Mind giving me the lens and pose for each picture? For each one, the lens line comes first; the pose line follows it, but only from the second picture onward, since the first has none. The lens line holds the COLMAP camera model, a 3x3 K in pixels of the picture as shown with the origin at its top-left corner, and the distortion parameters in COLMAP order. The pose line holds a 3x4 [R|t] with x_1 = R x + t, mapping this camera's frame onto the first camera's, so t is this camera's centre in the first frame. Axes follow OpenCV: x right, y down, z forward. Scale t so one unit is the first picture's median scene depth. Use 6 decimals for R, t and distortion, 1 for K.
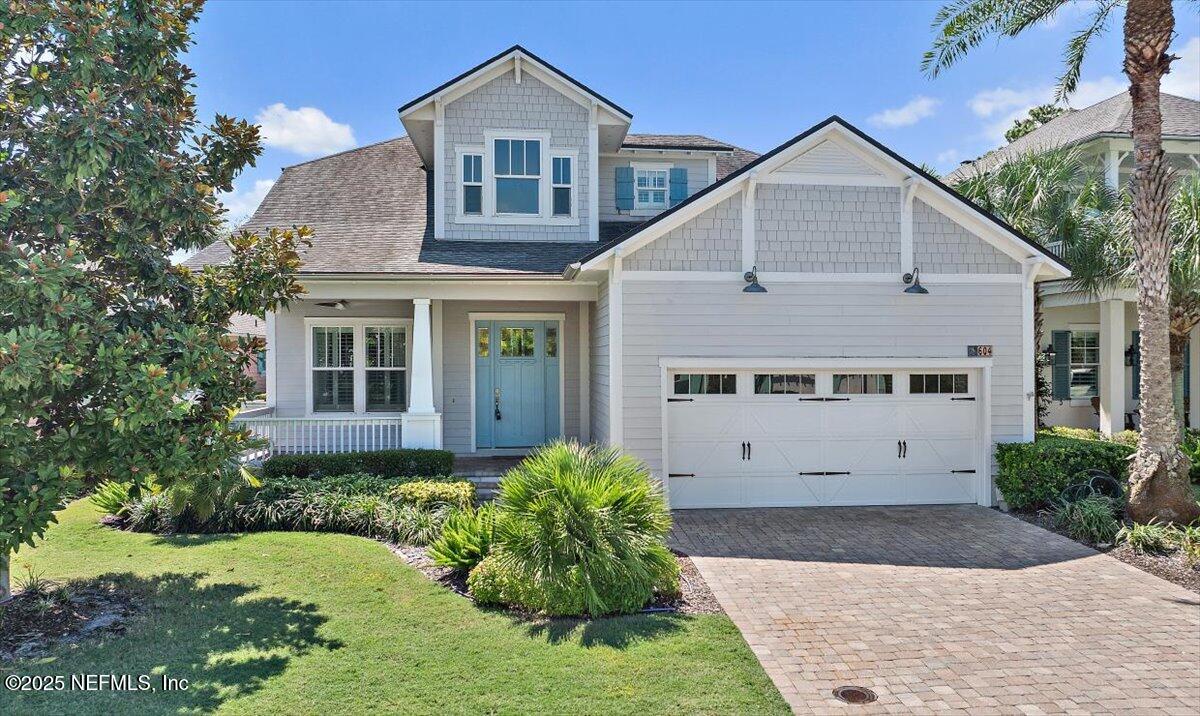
lens RADIAL K [[935.8, 0, 614.5], [0, 935.8, 358.3], [0, 0, 1]] dist [-0.014456, -0.005464]
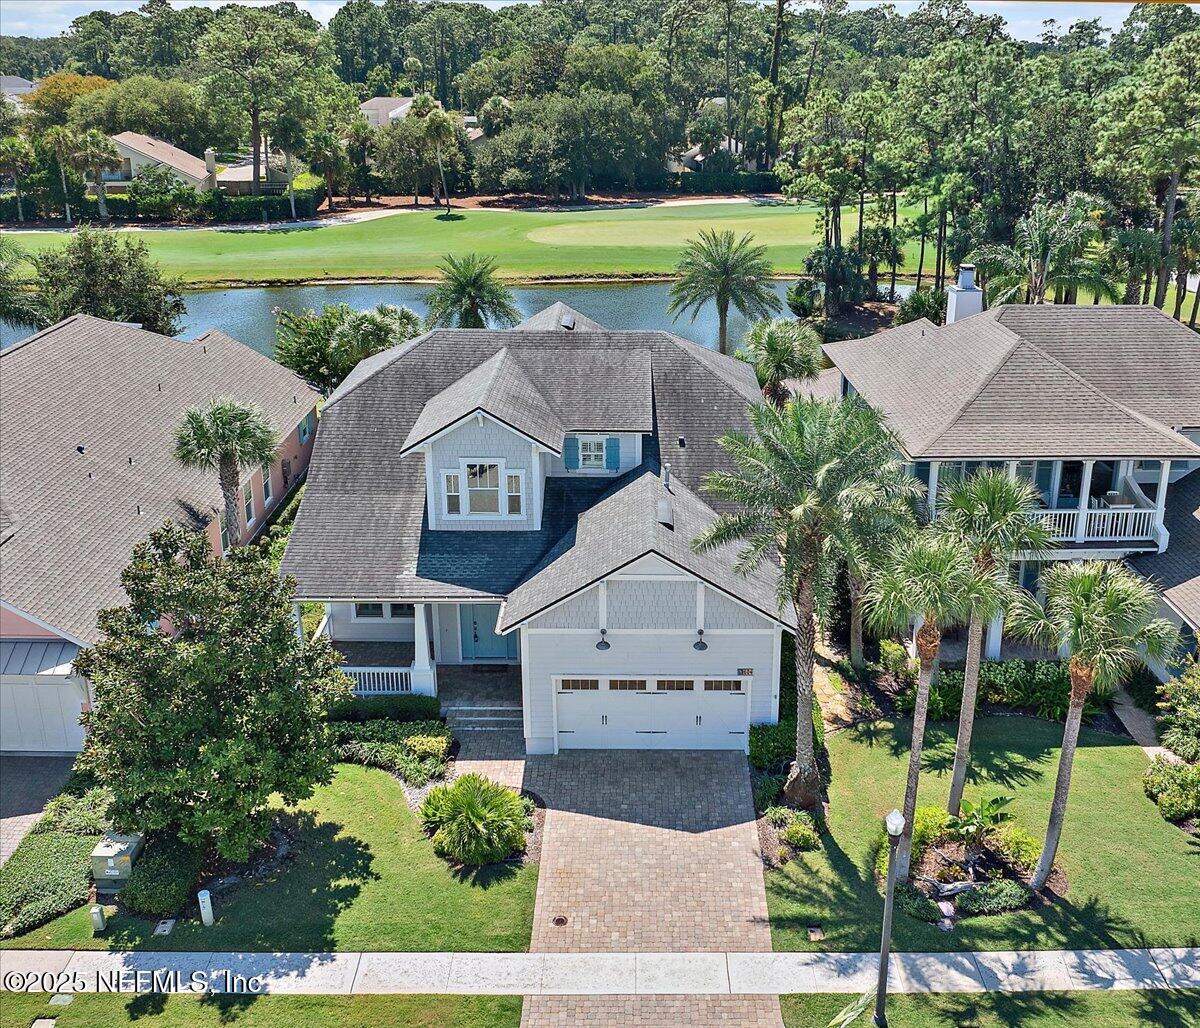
lens RADIAL K [[1335.4, 0, 600.0], [0, 1335.4, 514.0], [0, 0, 1]] dist [0.009360, 0.007404]
pose [[0.992432, 0.034554, -0.117834, 0.414734], [0.005969, 0.944882, 0.327358, -1.079009], [0.122651, -0.325583, 0.937525, -1.200317]]
